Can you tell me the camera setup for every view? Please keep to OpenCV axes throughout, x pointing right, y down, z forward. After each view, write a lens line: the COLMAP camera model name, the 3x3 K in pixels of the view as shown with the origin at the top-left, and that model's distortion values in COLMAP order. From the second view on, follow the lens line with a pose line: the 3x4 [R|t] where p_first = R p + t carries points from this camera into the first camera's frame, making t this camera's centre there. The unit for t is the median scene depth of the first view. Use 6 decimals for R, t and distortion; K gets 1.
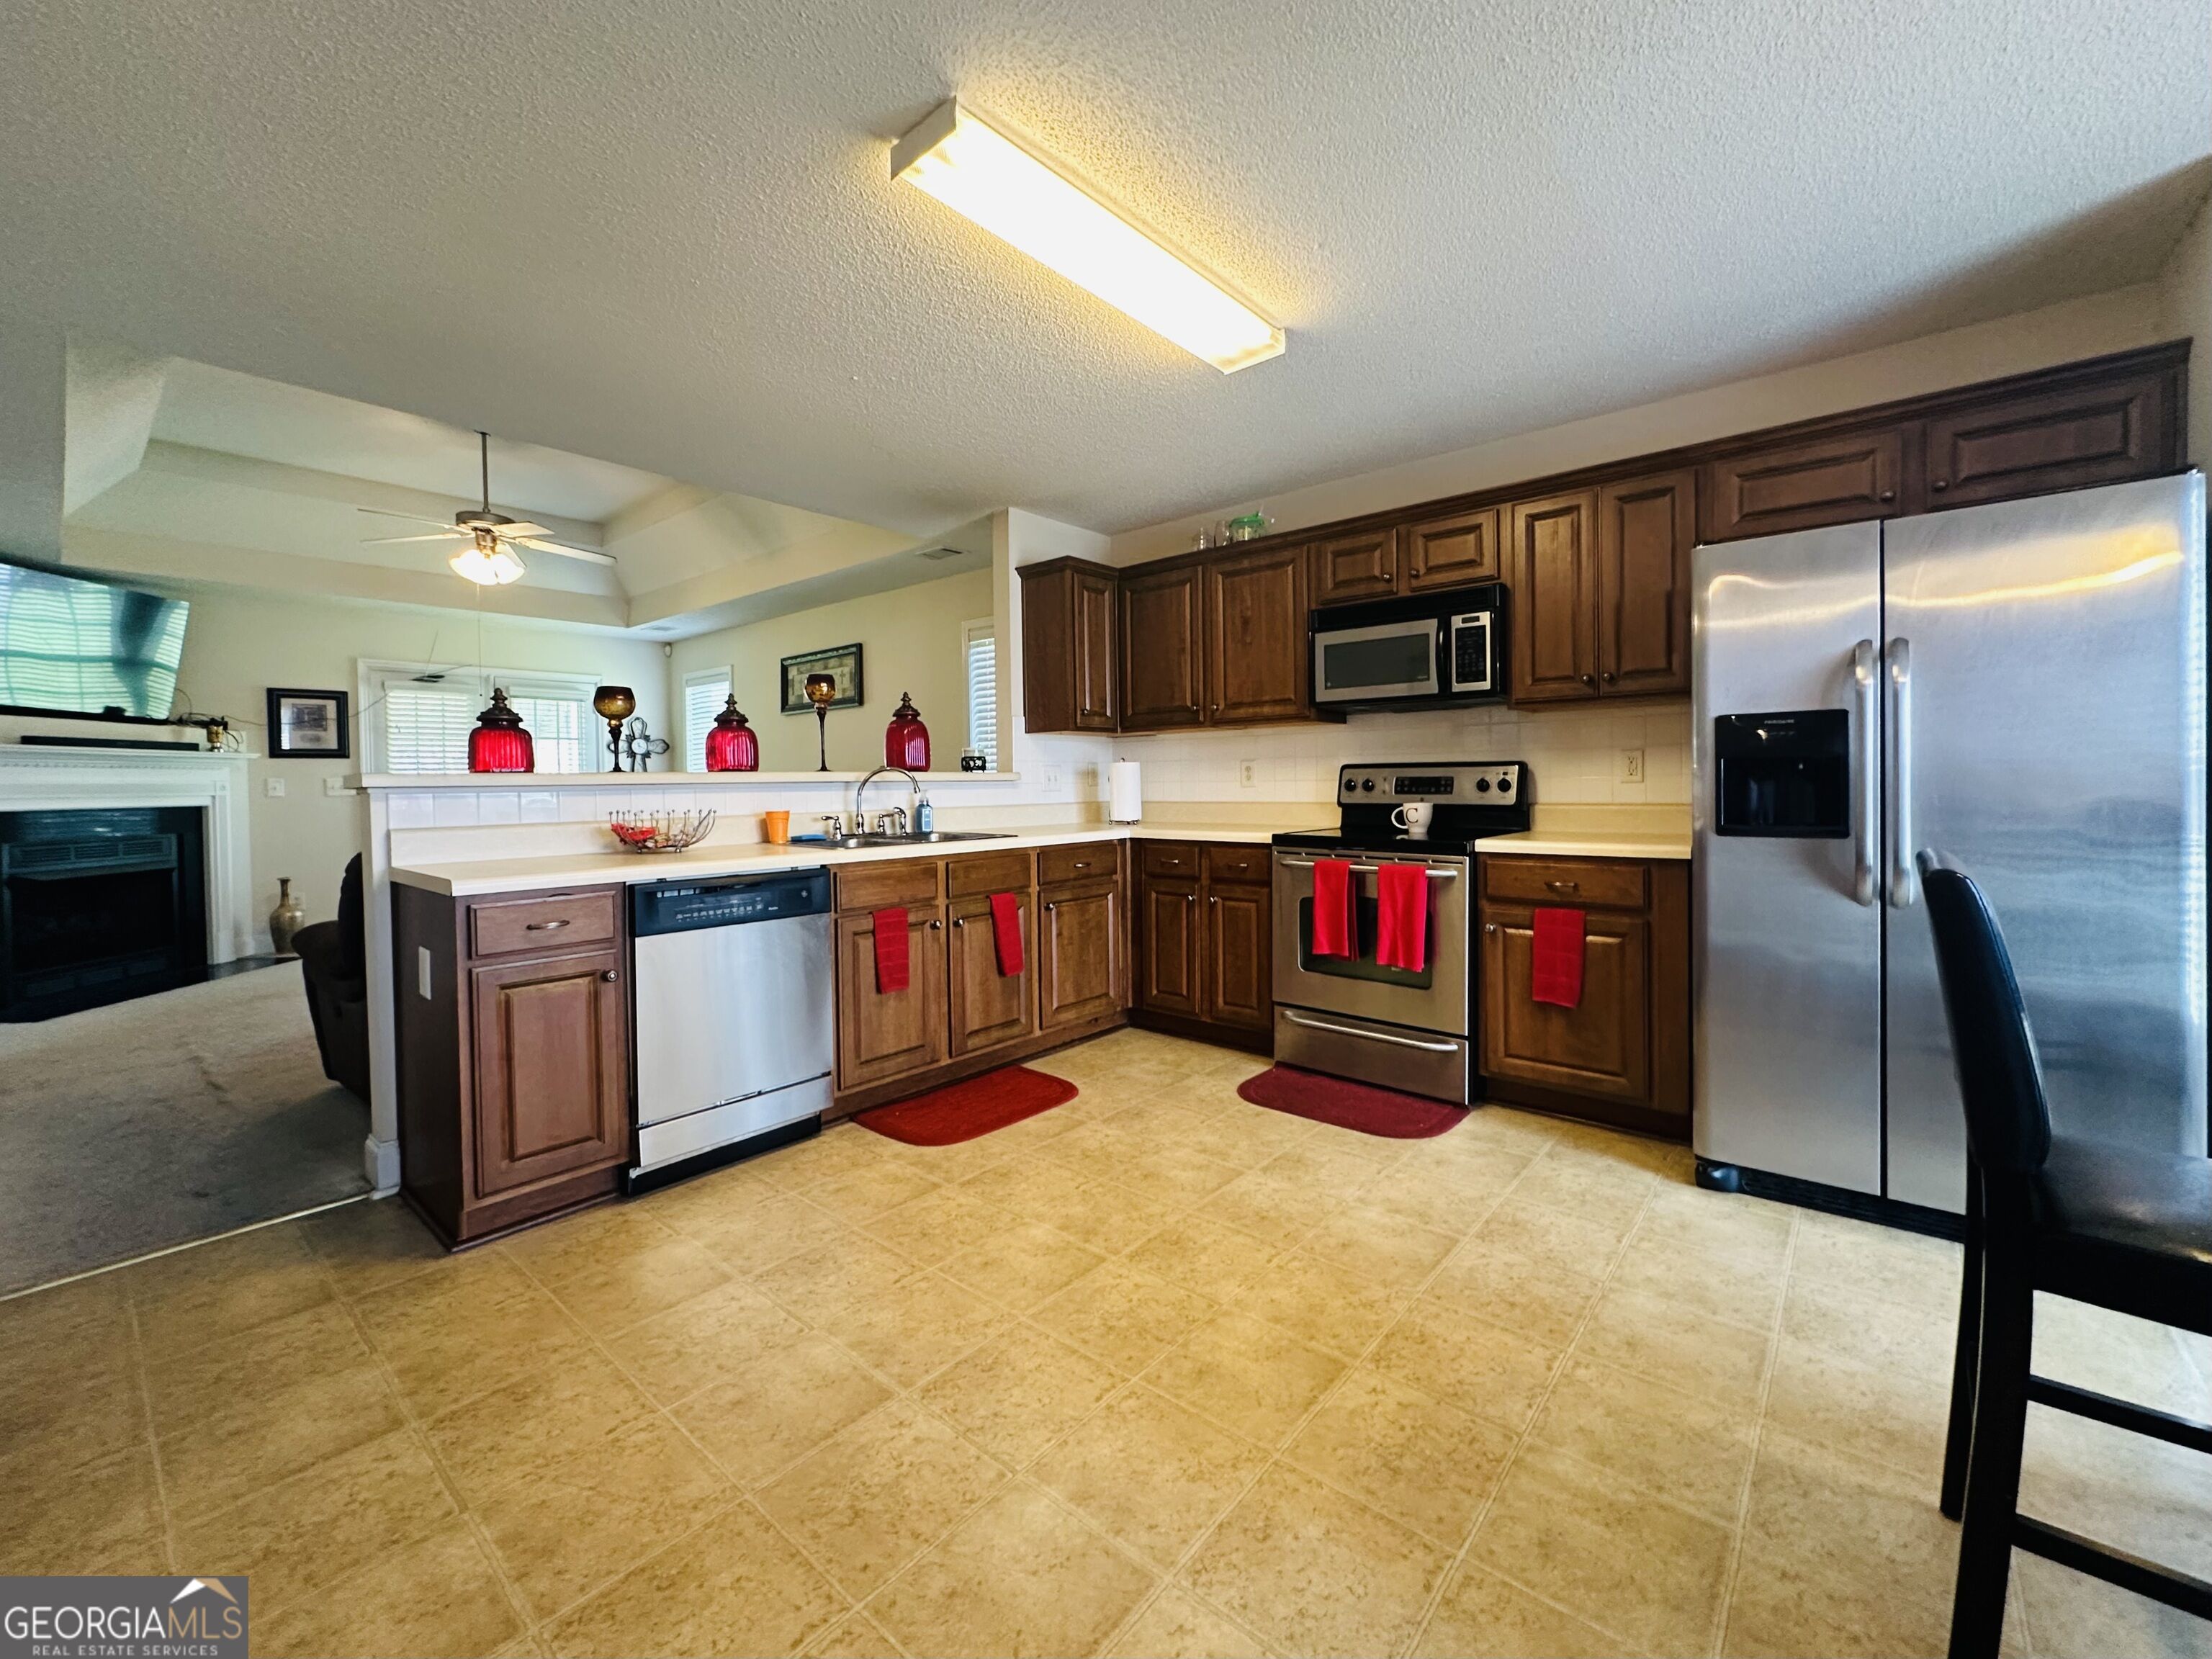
lens RADIAL K [[905.4, 0, 1104.4], [0, 905.4, 794.0], [0, 0, 1]] dist [-0.000348, 0.000043]
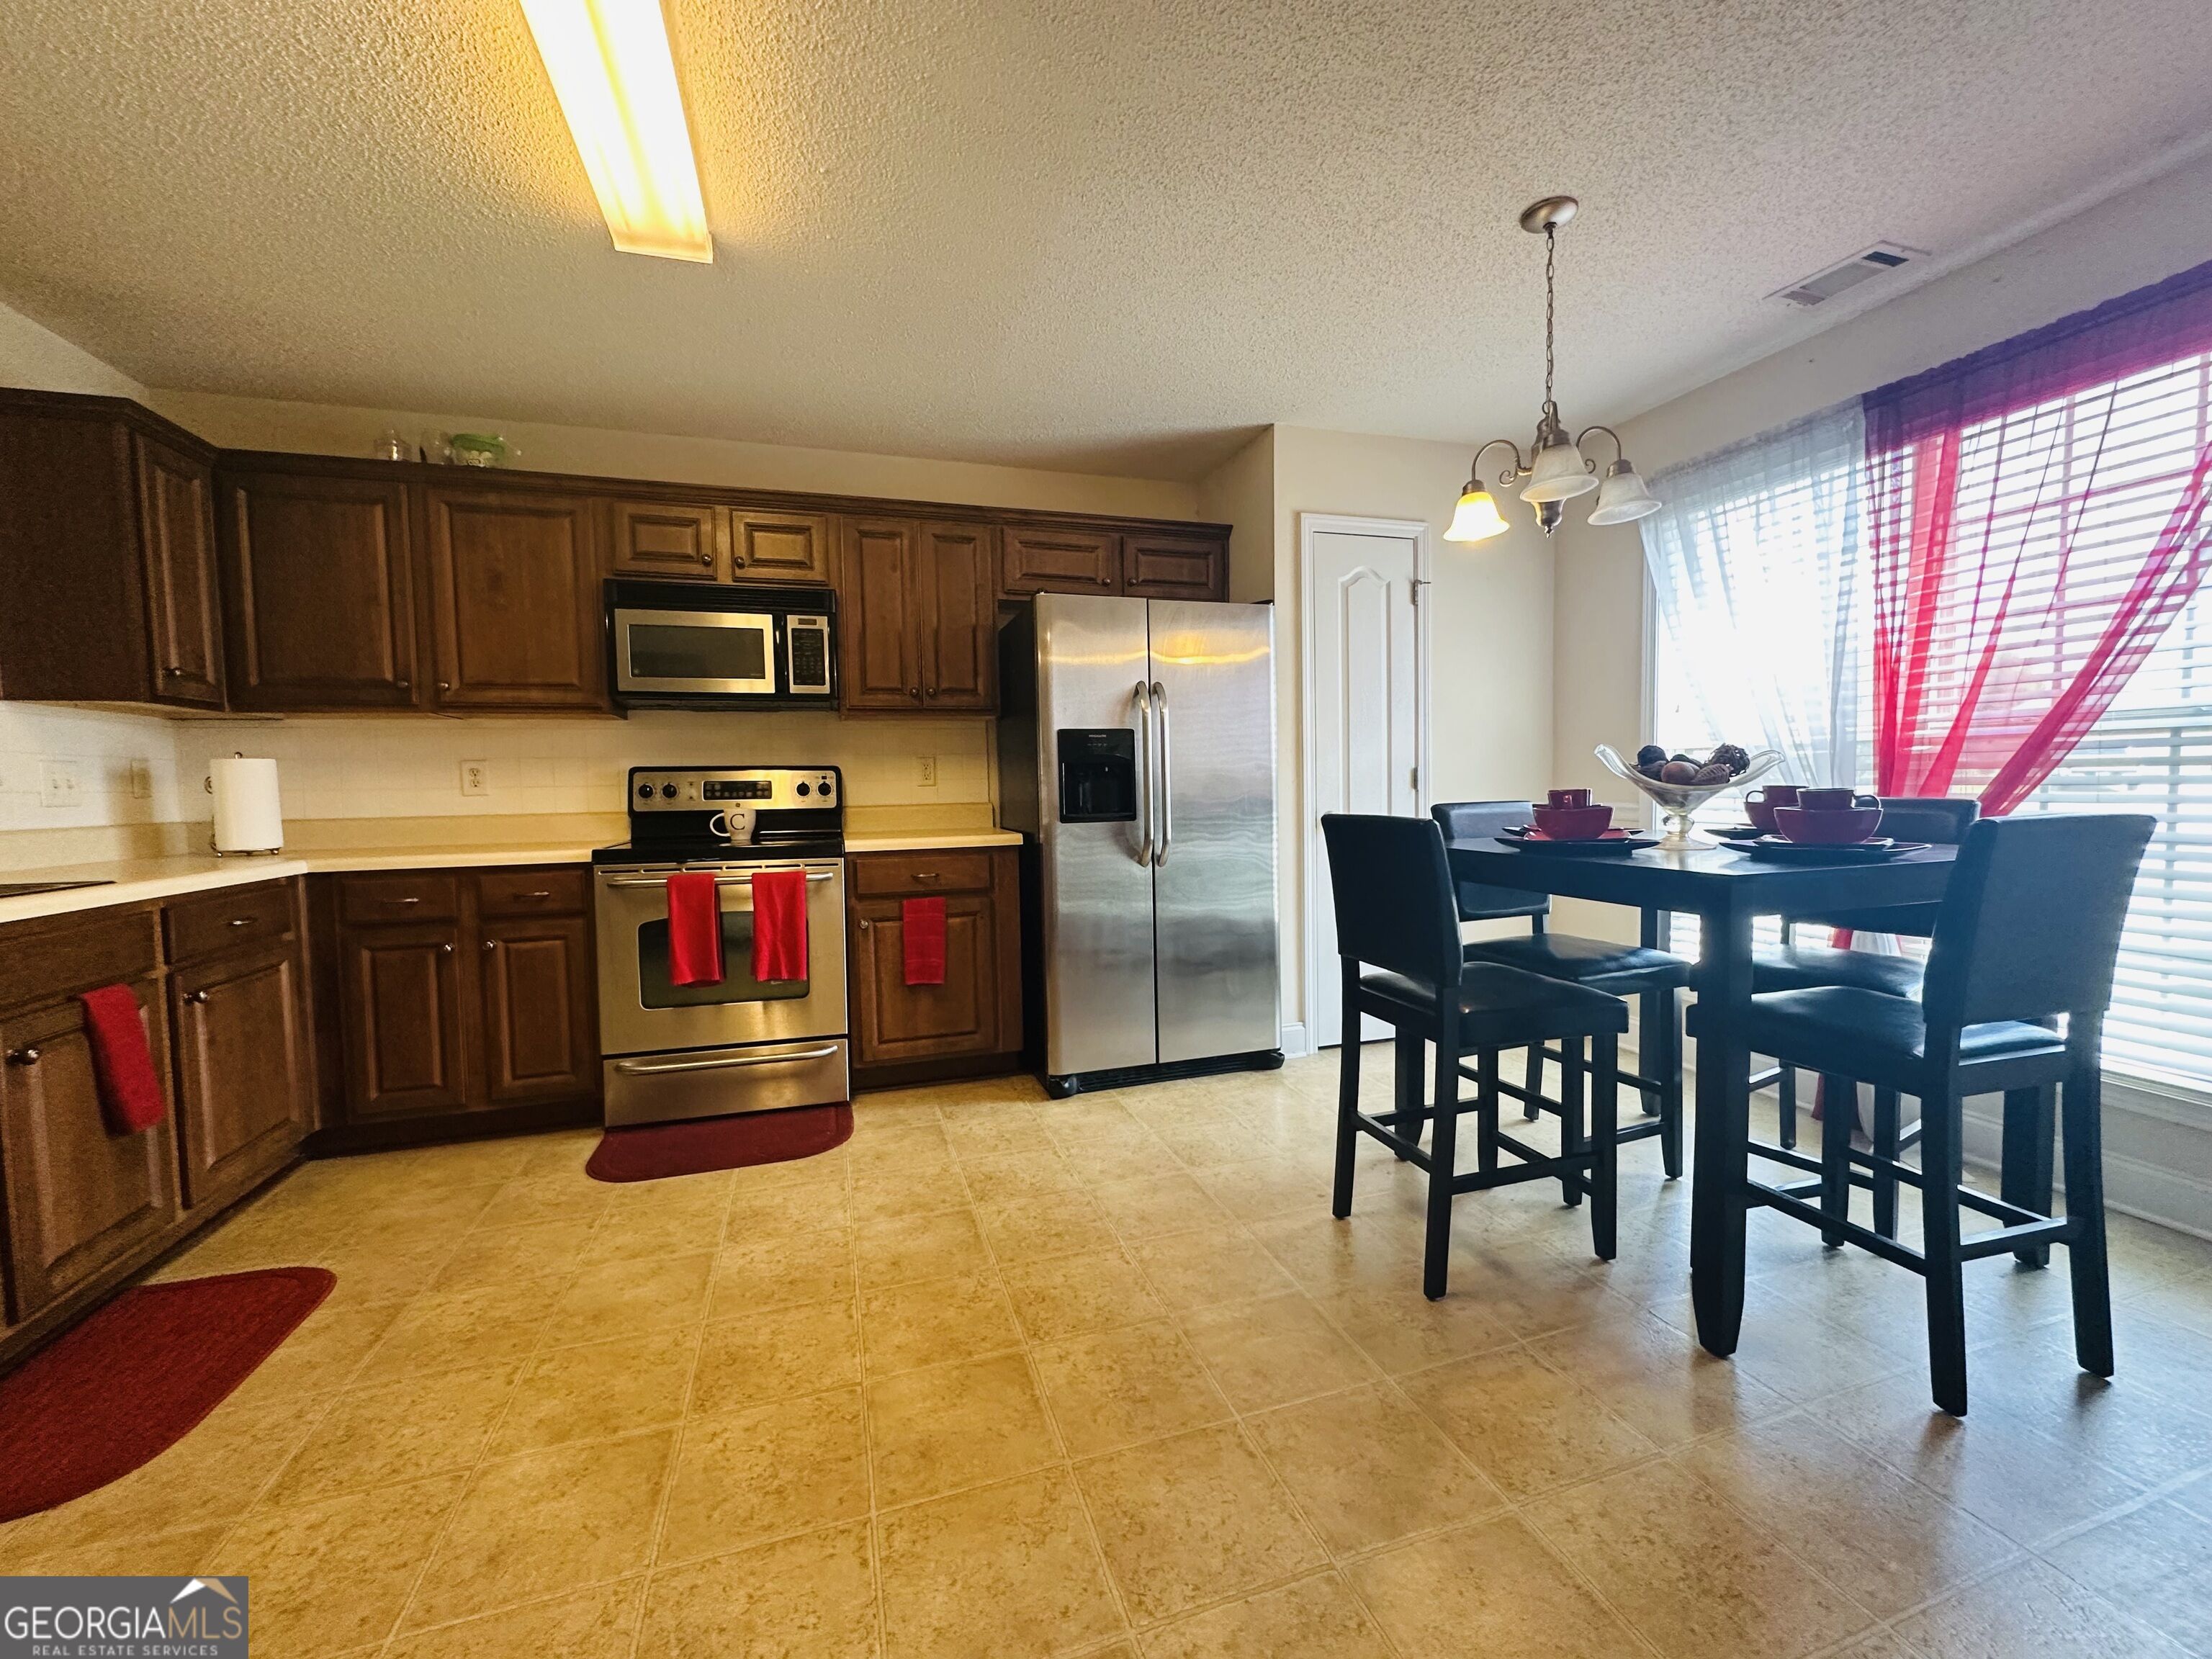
lens RADIAL K [[880.7, 0, 1106.0], [0, 880.7, 829.5], [0, 0, 1]] dist [0.001034, 0.000082]
pose [[0.523102, -0.040858, 0.851290, -0.270619], [0.023287, 0.999163, 0.033646, 0.011075], [-0.851952, 0.002224, 0.523615, 0.225564]]
